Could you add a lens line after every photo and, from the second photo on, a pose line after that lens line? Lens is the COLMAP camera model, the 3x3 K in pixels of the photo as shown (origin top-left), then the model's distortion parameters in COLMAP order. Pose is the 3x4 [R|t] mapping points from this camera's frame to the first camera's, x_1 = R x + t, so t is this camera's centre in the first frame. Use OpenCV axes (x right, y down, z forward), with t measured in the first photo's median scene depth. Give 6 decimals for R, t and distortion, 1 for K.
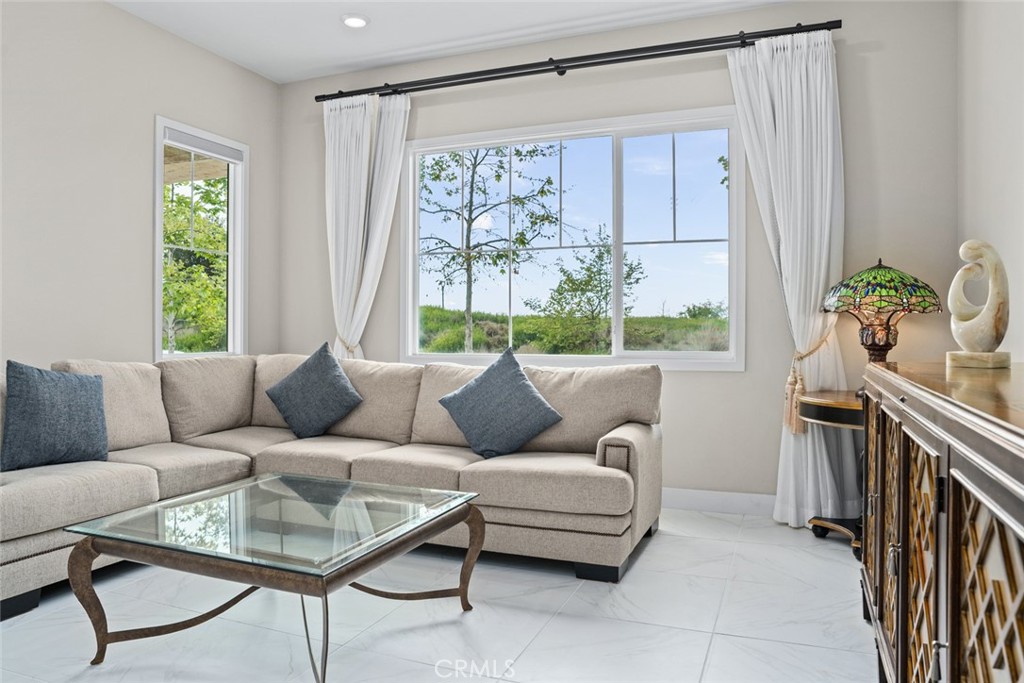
lens RADIAL K [[717.1, 0, 511.6], [0, 717.1, 334.3], [0, 0, 1]] dist [-0.068130, 0.027542]
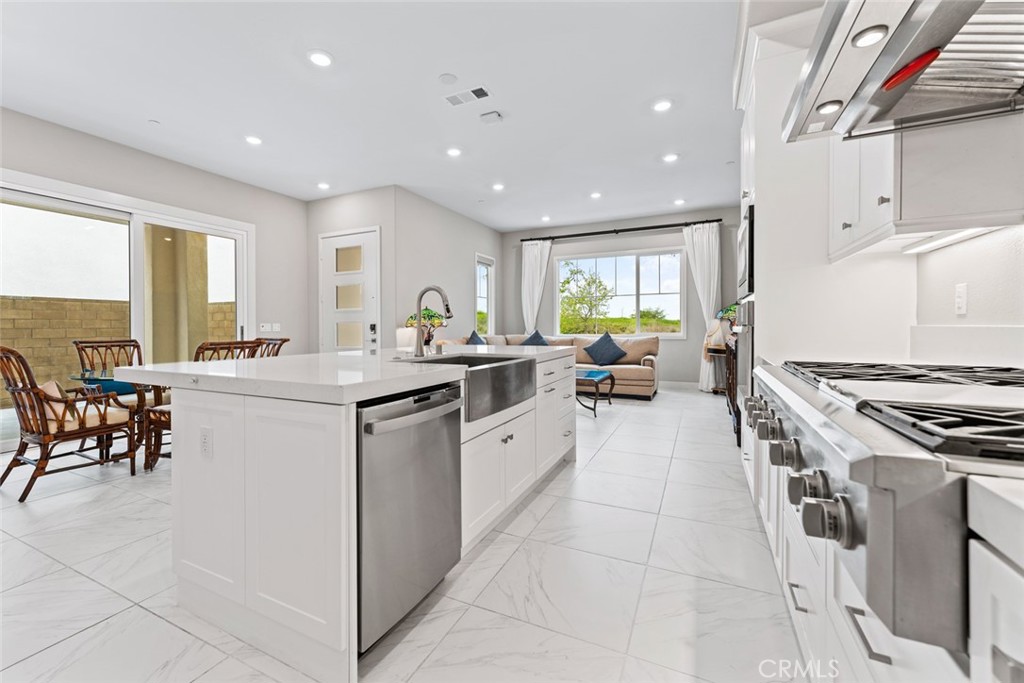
lens RADIAL K [[430.4, 0, 486.5], [0, 430.4, 327.7], [0, 0, 1]] dist [0.005123, 0.000469]
pose [[0.995784, -0.005744, -0.091554, -0.346709], [0.005497, 0.999981, -0.002940, 0.006879], [0.091569, 0.002425, 0.995796, -0.877553]]
